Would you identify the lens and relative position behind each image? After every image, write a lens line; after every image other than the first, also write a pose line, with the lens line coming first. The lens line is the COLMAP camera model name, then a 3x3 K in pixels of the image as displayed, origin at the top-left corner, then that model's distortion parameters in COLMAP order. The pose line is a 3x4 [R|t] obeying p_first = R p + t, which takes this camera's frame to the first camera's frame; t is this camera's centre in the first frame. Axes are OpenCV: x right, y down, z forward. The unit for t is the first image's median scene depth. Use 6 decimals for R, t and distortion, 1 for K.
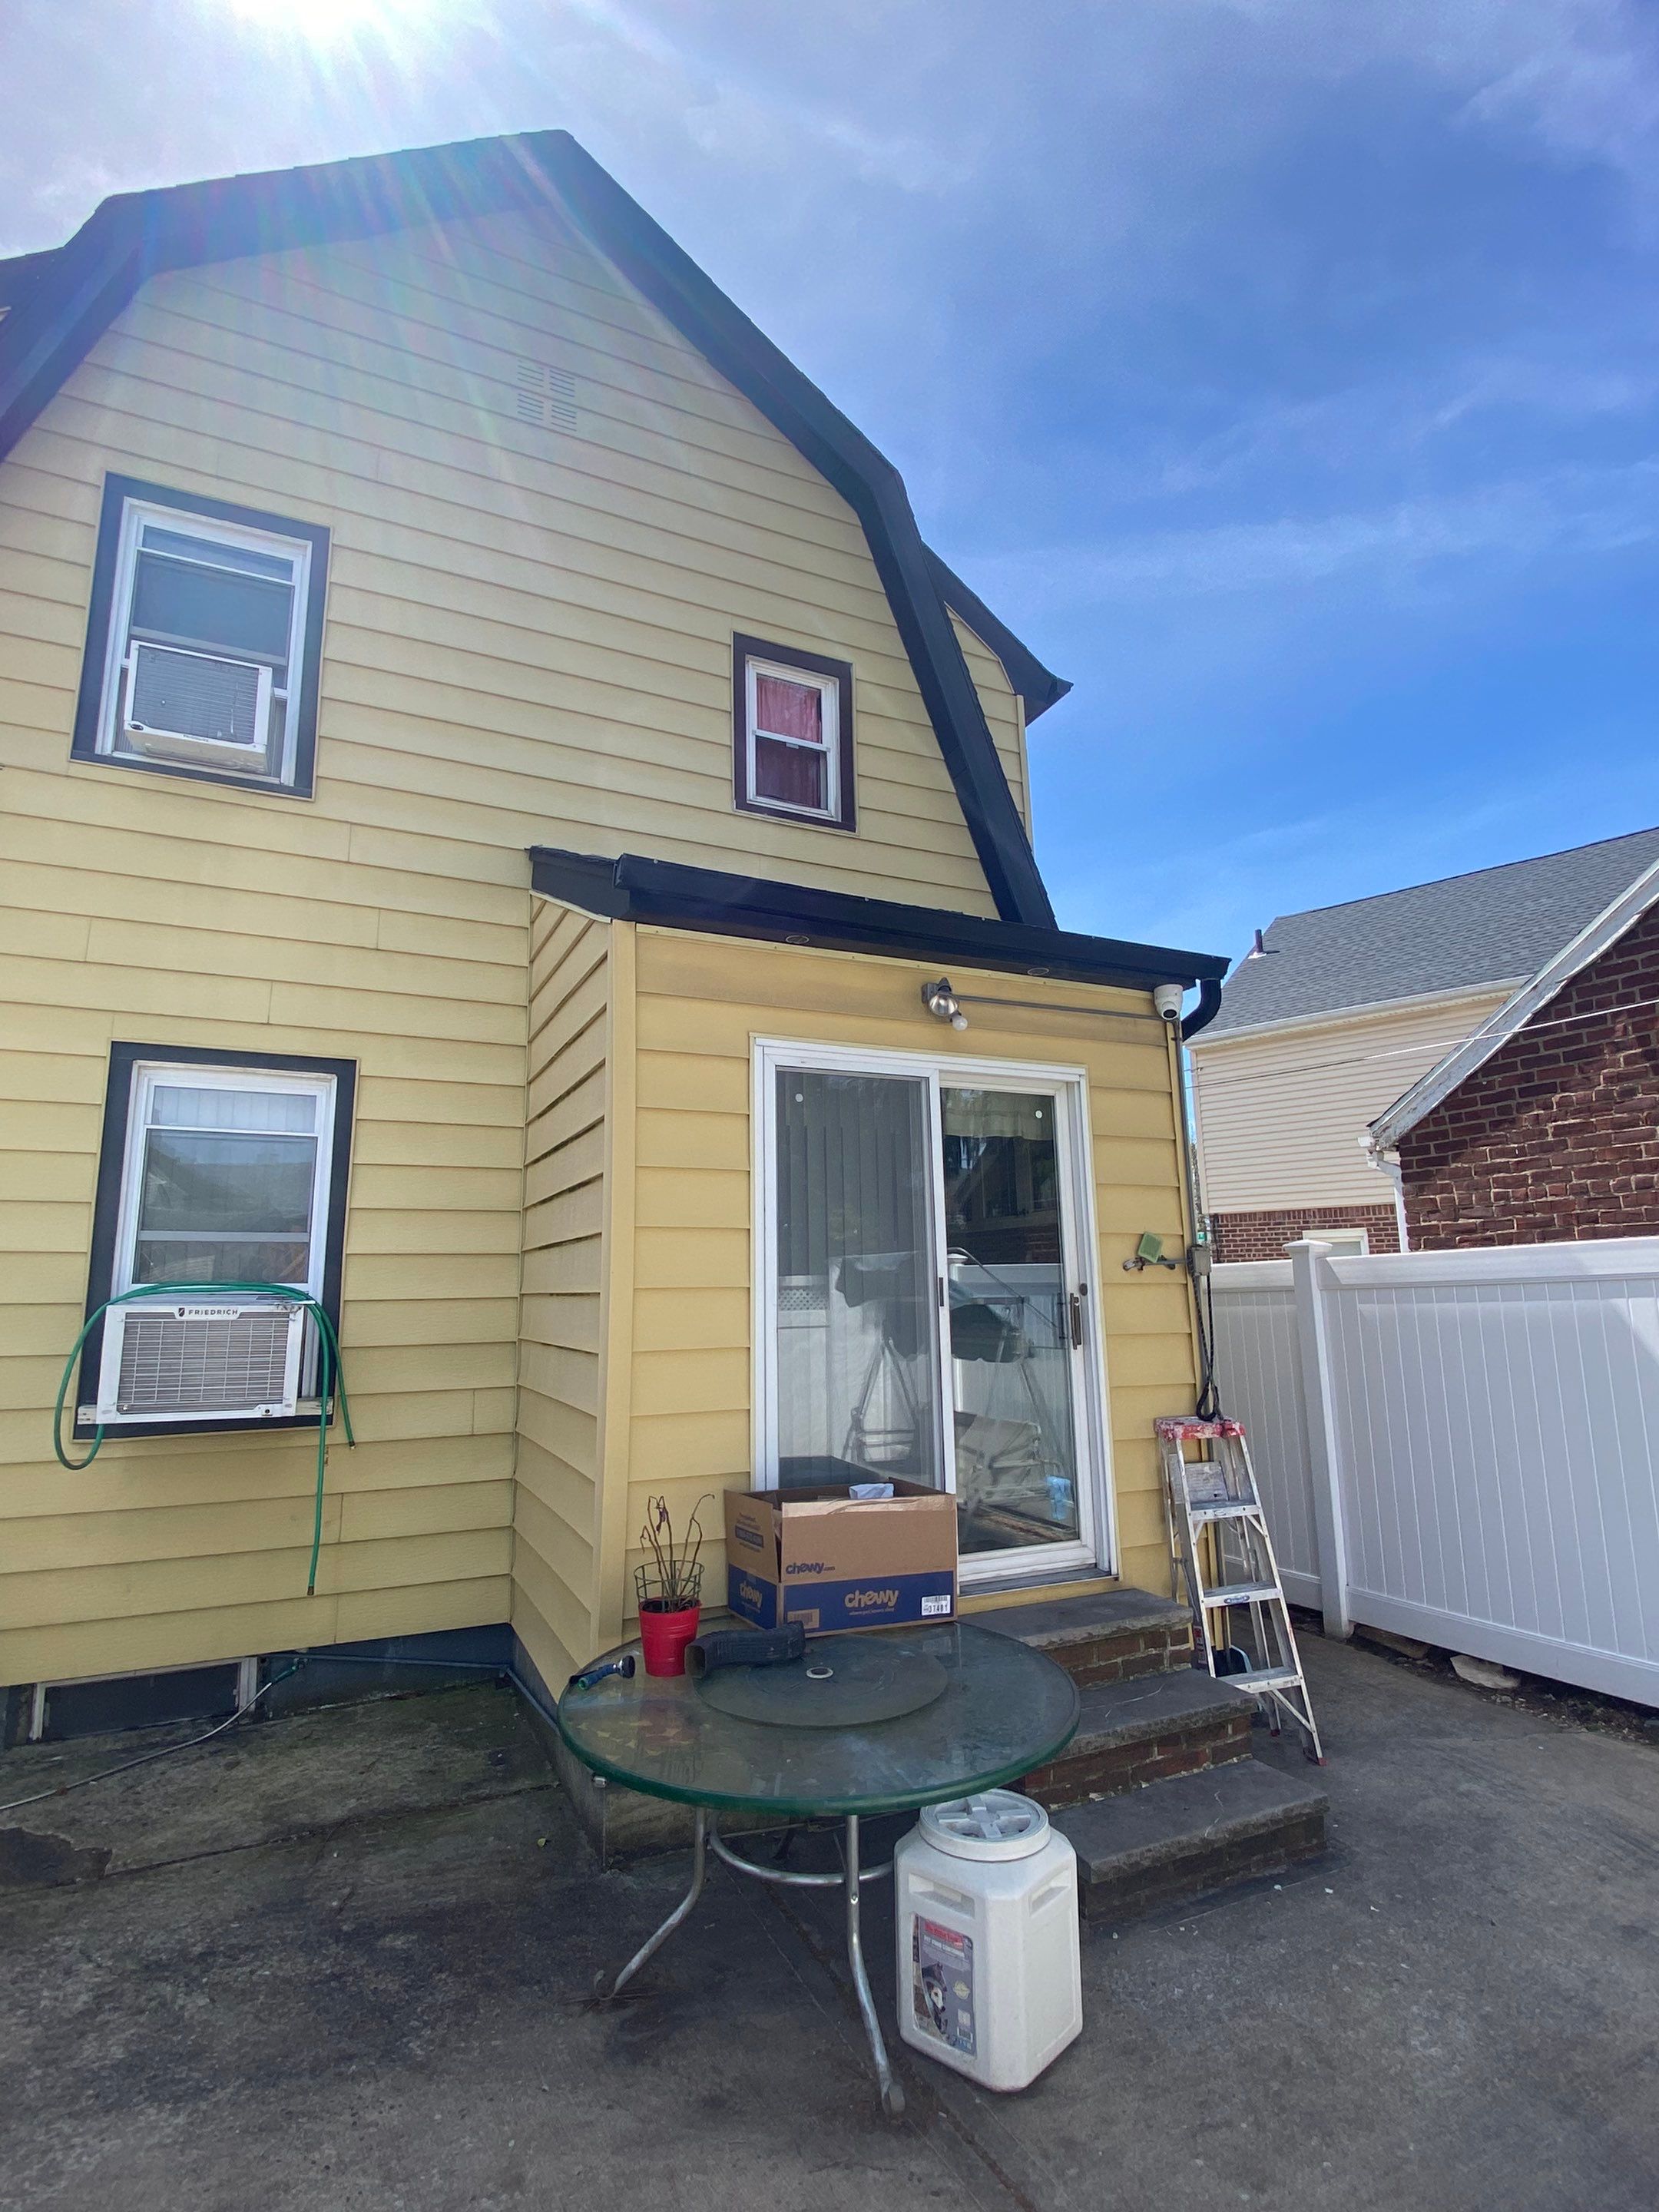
lens RADIAL K [[1071.2, 0, 822.0], [0, 1071.2, 1095.7], [0, 0, 1]] dist [0.037220, -0.000268]
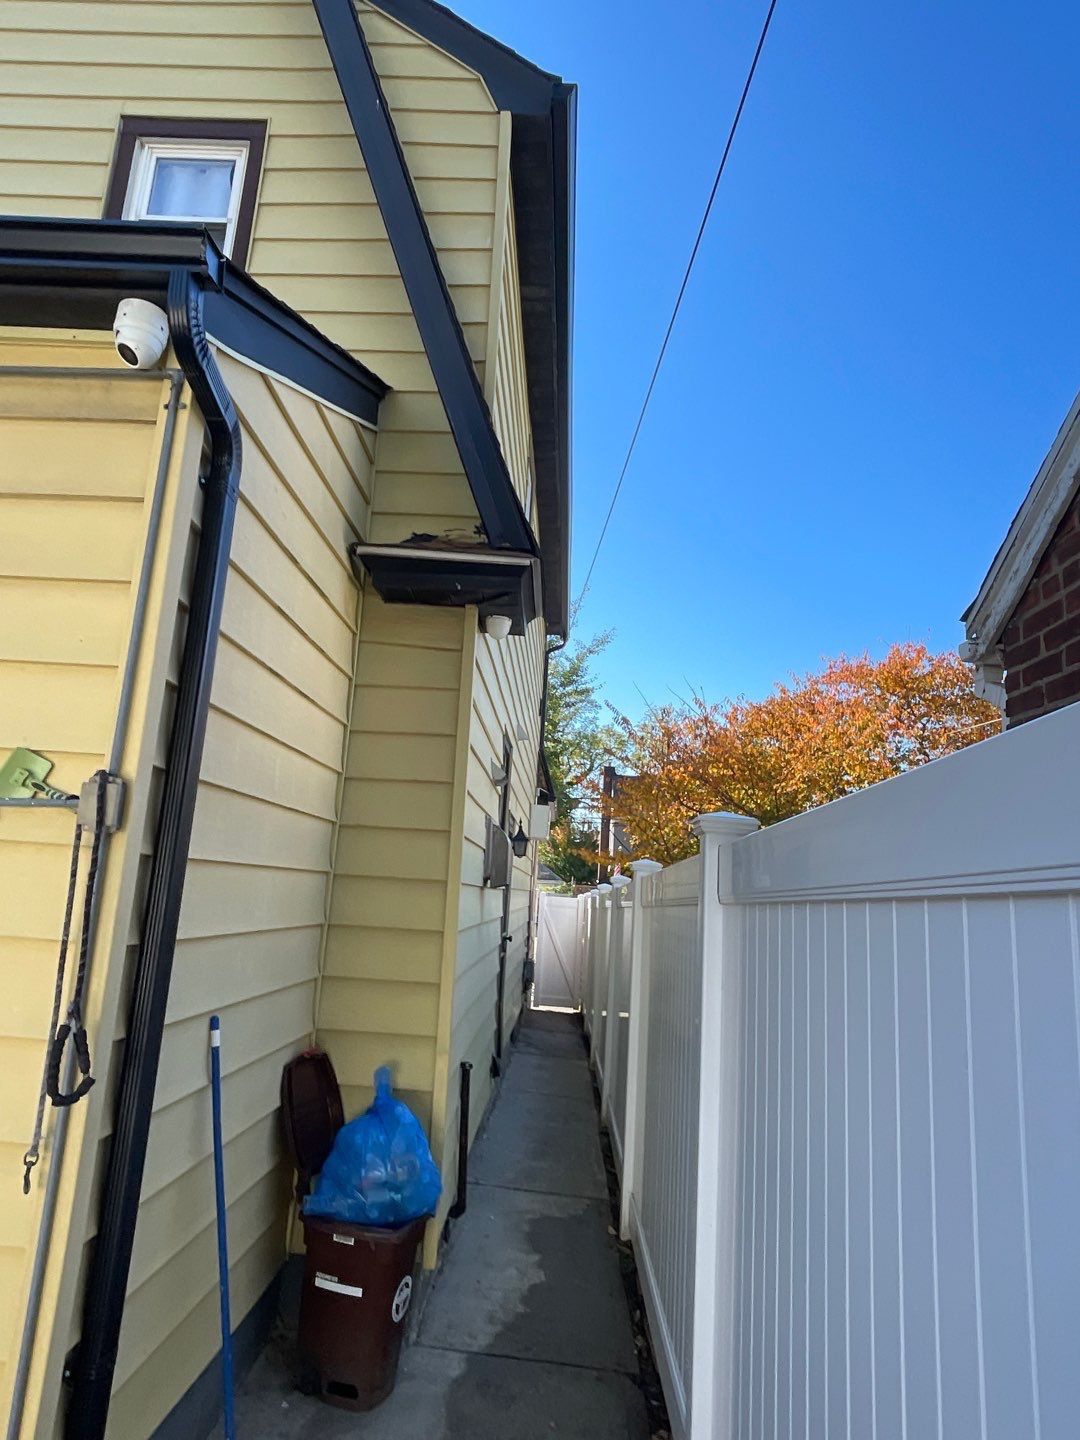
lens RADIAL K [[861.8, 0, 542.5], [0, 861.8, 716.9], [0, 0, 1]] dist [0.015962, -0.032135]
pose [[0.898101, -0.025580, -0.439045, 0.727672], [0.010248, 0.999253, -0.037256, 0.131666], [0.439670, 0.028961, 0.897692, 0.732328]]
